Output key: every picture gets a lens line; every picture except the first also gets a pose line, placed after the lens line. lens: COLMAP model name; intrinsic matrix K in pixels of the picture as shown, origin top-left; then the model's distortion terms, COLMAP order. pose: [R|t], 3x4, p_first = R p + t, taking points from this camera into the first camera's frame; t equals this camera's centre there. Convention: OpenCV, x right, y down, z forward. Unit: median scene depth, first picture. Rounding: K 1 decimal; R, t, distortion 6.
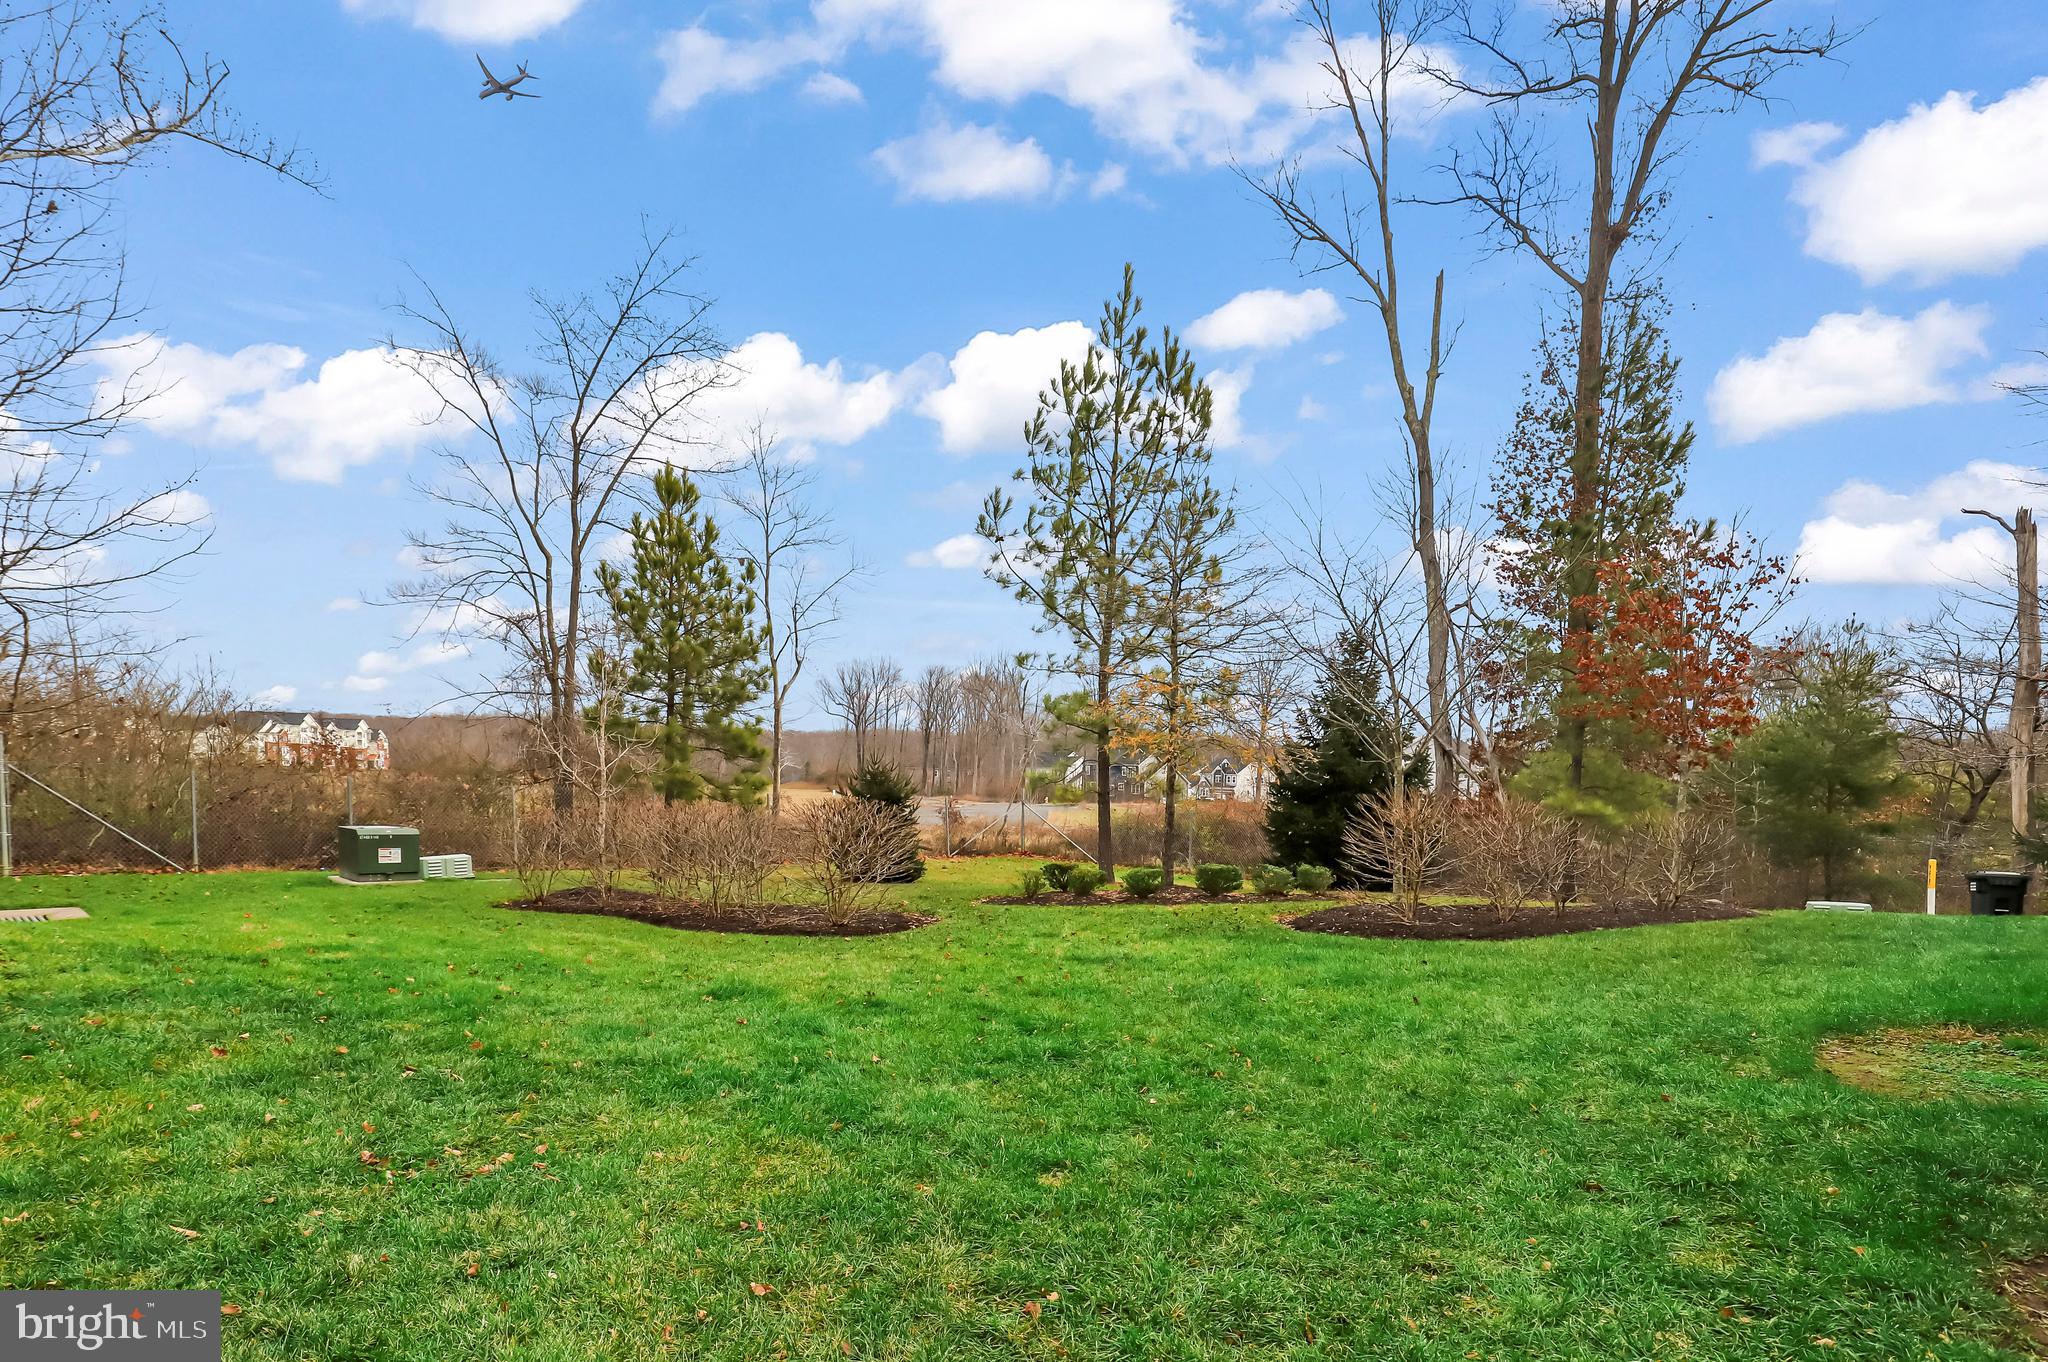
lens RADIAL K [[1108.5, 0, 1025.5], [0, 1108.5, 825.9], [0, 0, 1]] dist [-0.001621, -0.001674]
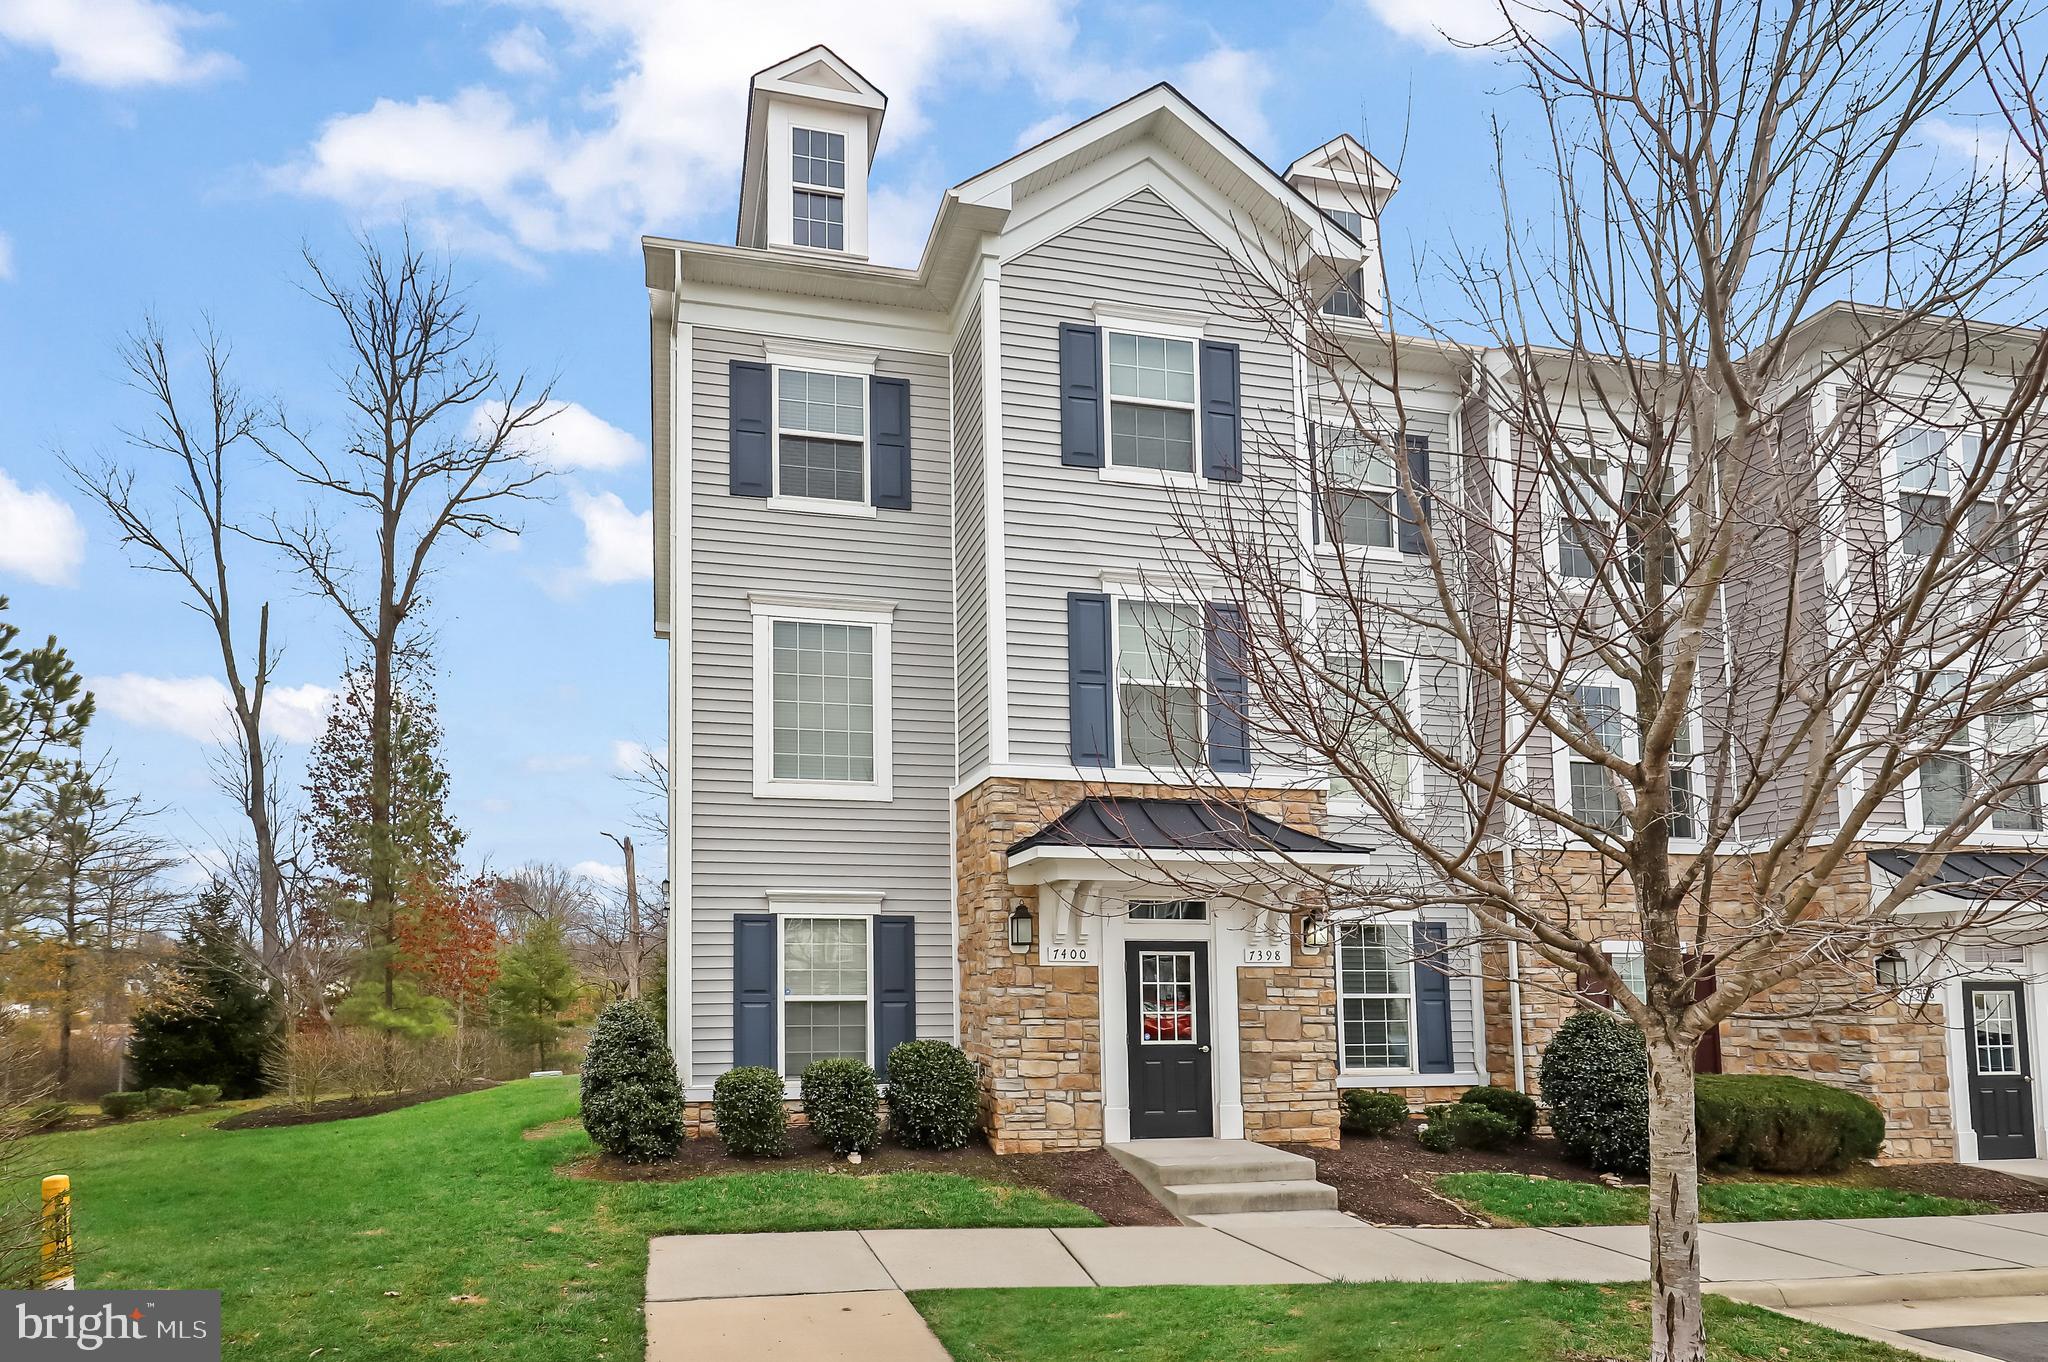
lens RADIAL K [[1608.4, 0, 1026.3], [0, 1608.4, 821.2], [0, 0, 1]] dist [0.003812, 0.002134]
pose [[0.626914, 0.015363, 0.778937, -0.547670], [0.064210, 0.995385, -0.071310, -0.067206], [-0.776438, 0.094721, 0.623034, -0.859111]]
